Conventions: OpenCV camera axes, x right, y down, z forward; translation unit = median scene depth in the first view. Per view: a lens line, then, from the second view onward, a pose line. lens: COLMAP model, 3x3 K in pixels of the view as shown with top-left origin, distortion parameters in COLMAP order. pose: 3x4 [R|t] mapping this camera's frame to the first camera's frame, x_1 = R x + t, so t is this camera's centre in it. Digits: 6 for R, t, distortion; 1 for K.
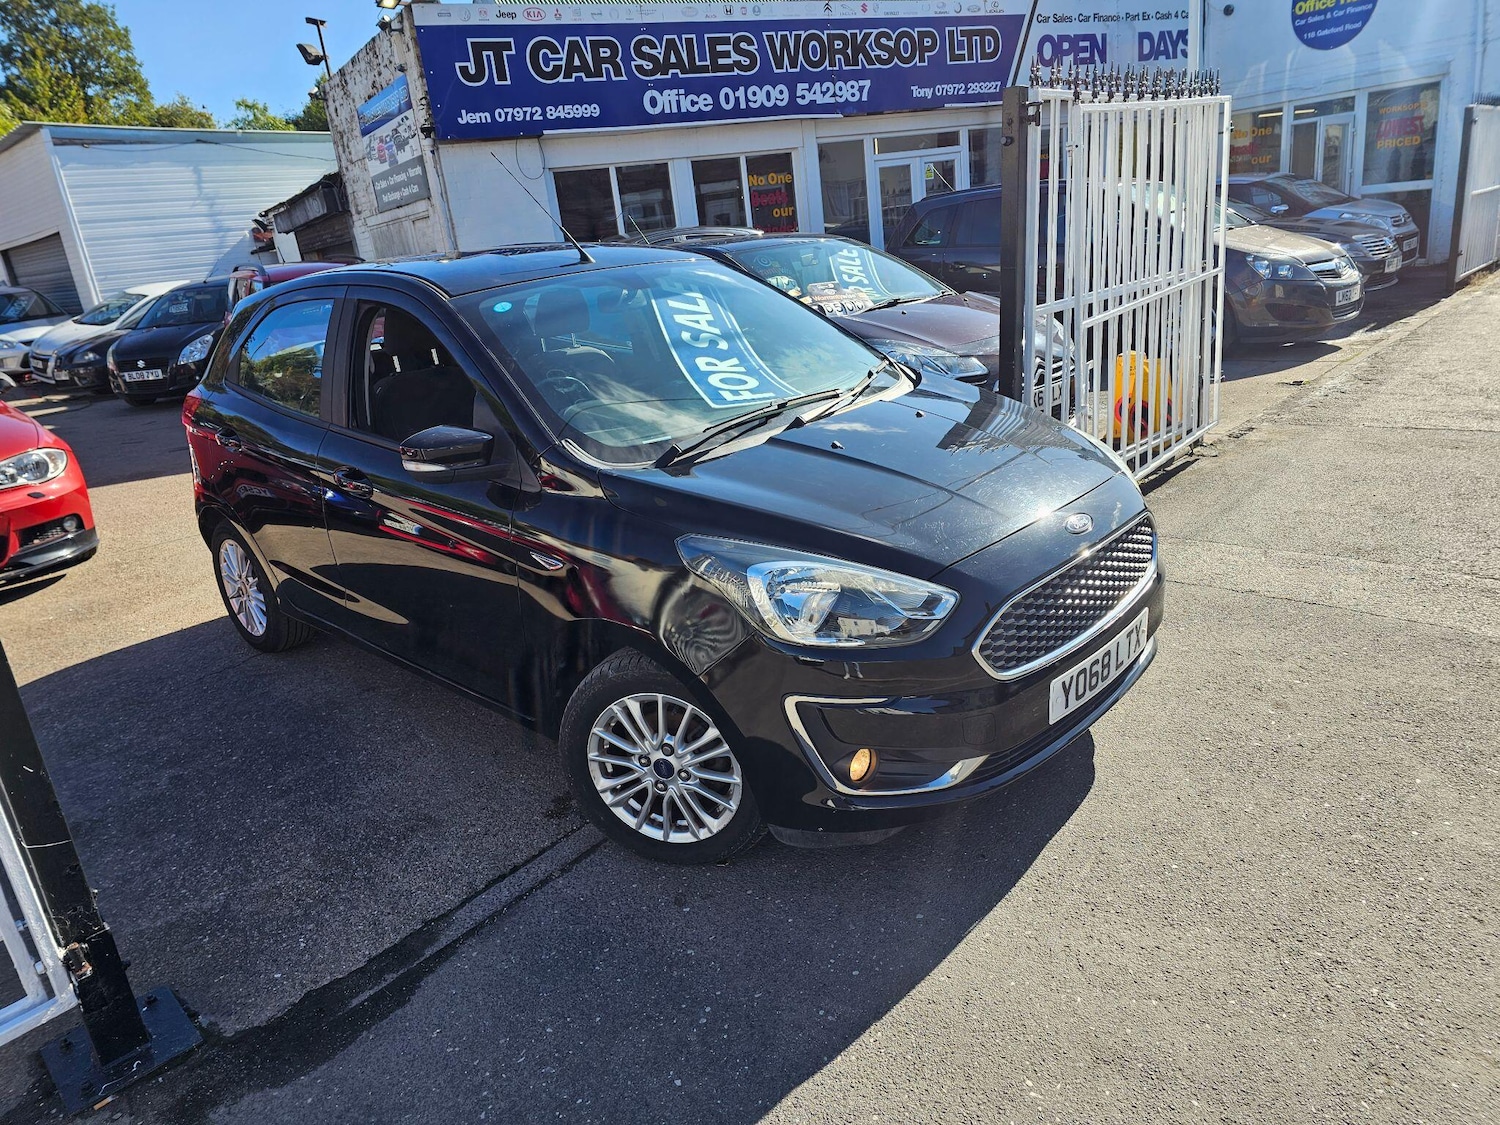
lens RADIAL K [[1026.6, 0, 750.0], [0, 1026.6, 562.5], [0, 0, 1]] dist [0.061683, -0.057416]
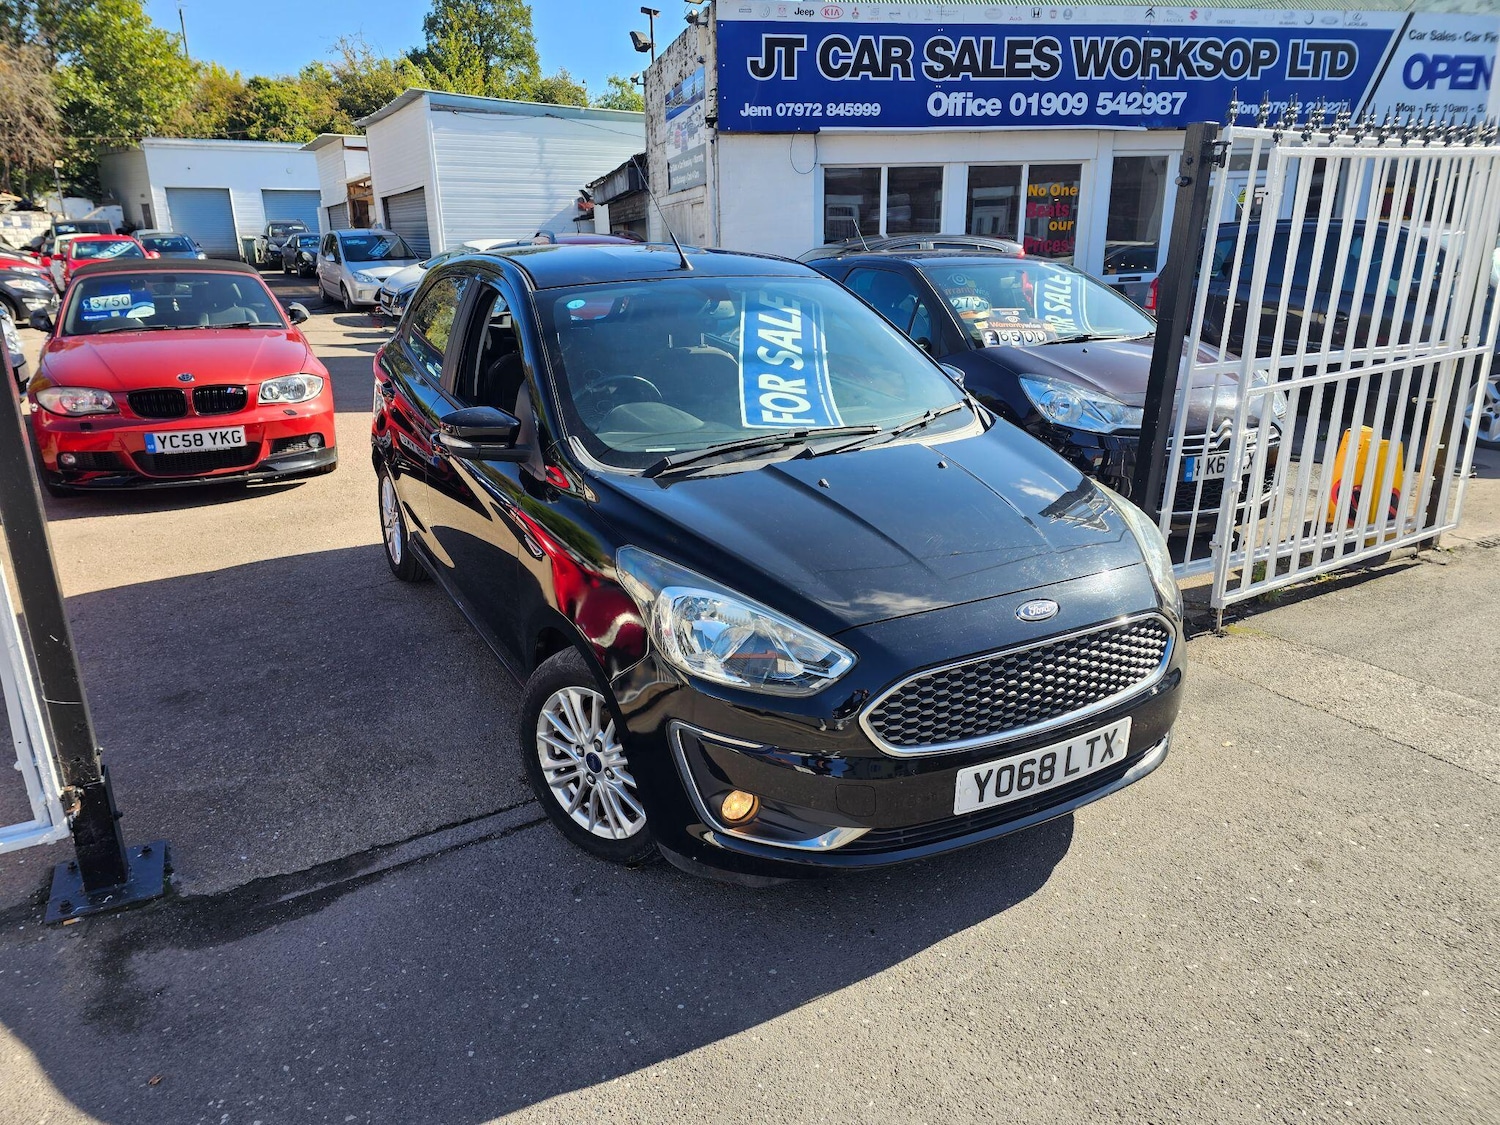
lens RADIAL K [[1022.7, 0, 708.3], [0, 1022.7, 556.5], [0, 0, 1]] dist [0.063398, -0.059067]
pose [[0.942338, 0.182723, -0.280379, 0.109610], [-0.181825, 0.982890, 0.029444, -0.022201], [0.280961, 0.023234, 0.959438, 0.012484]]
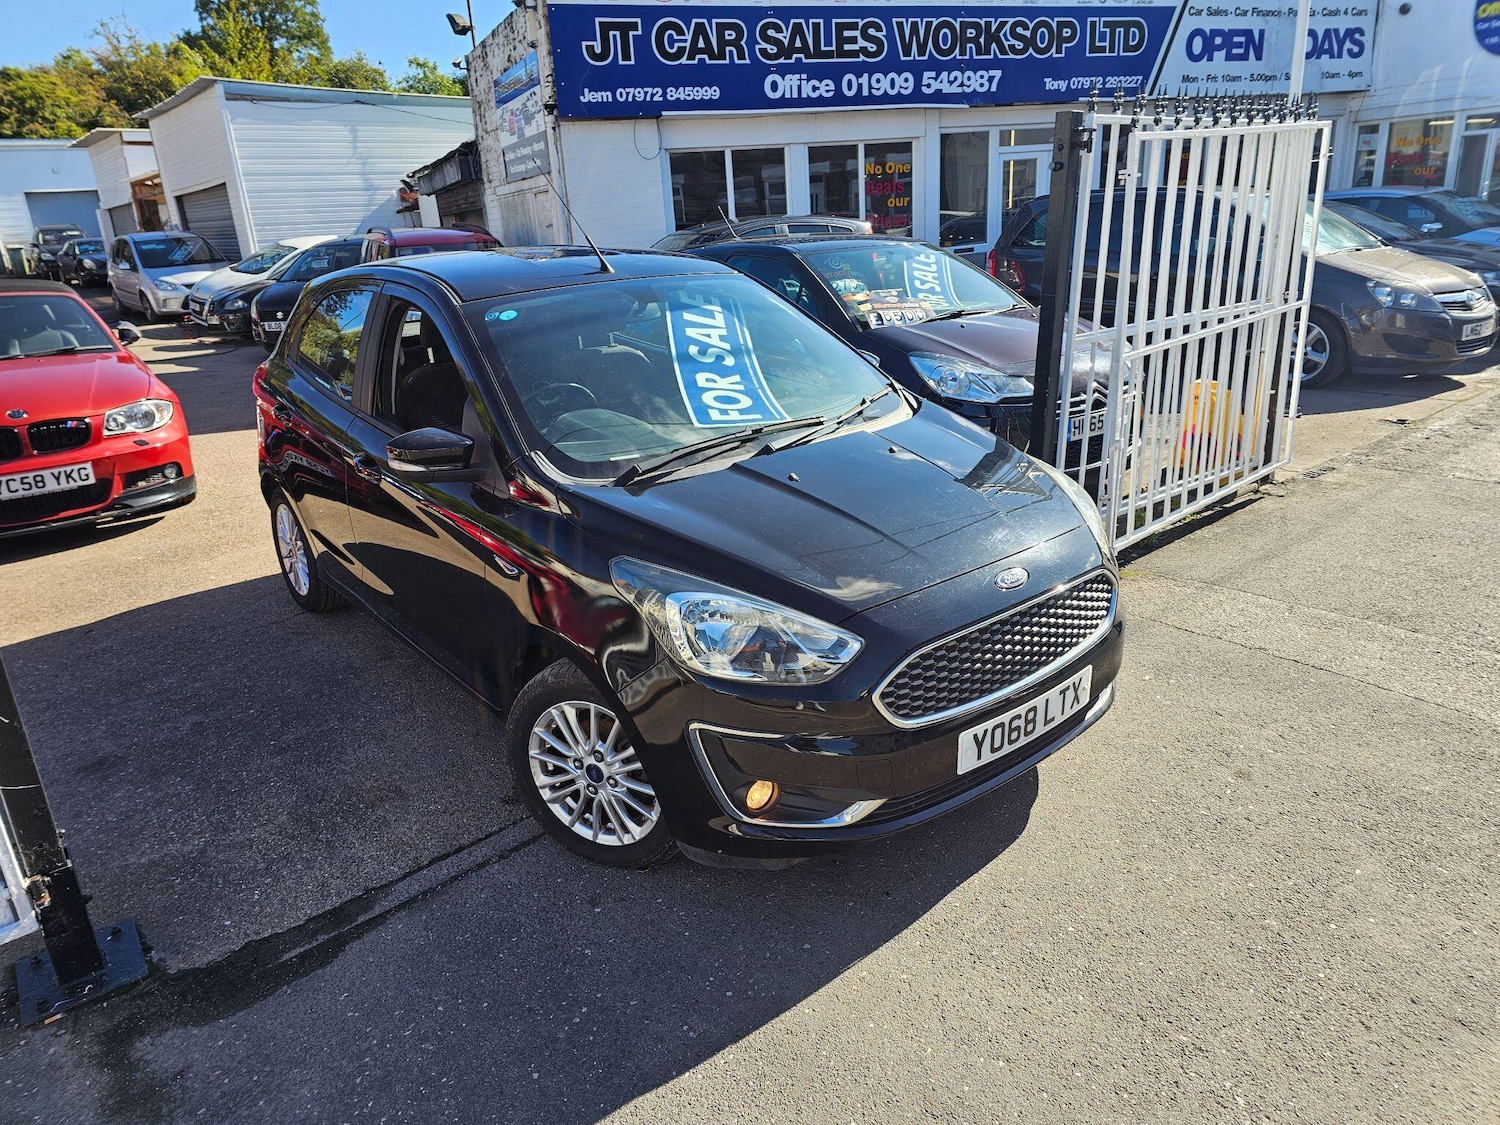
lens RADIAL K [[1026.6, 0, 750.0], [0, 1026.6, 562.5], [0, 0, 1]] dist [0.061683, -0.057416]
pose [[0.990018, 0.089605, -0.108793, 0.065944], [-0.087247, 0.995841, 0.026248, -0.021648], [0.110692, -0.016494, 0.993718, -0.008485]]
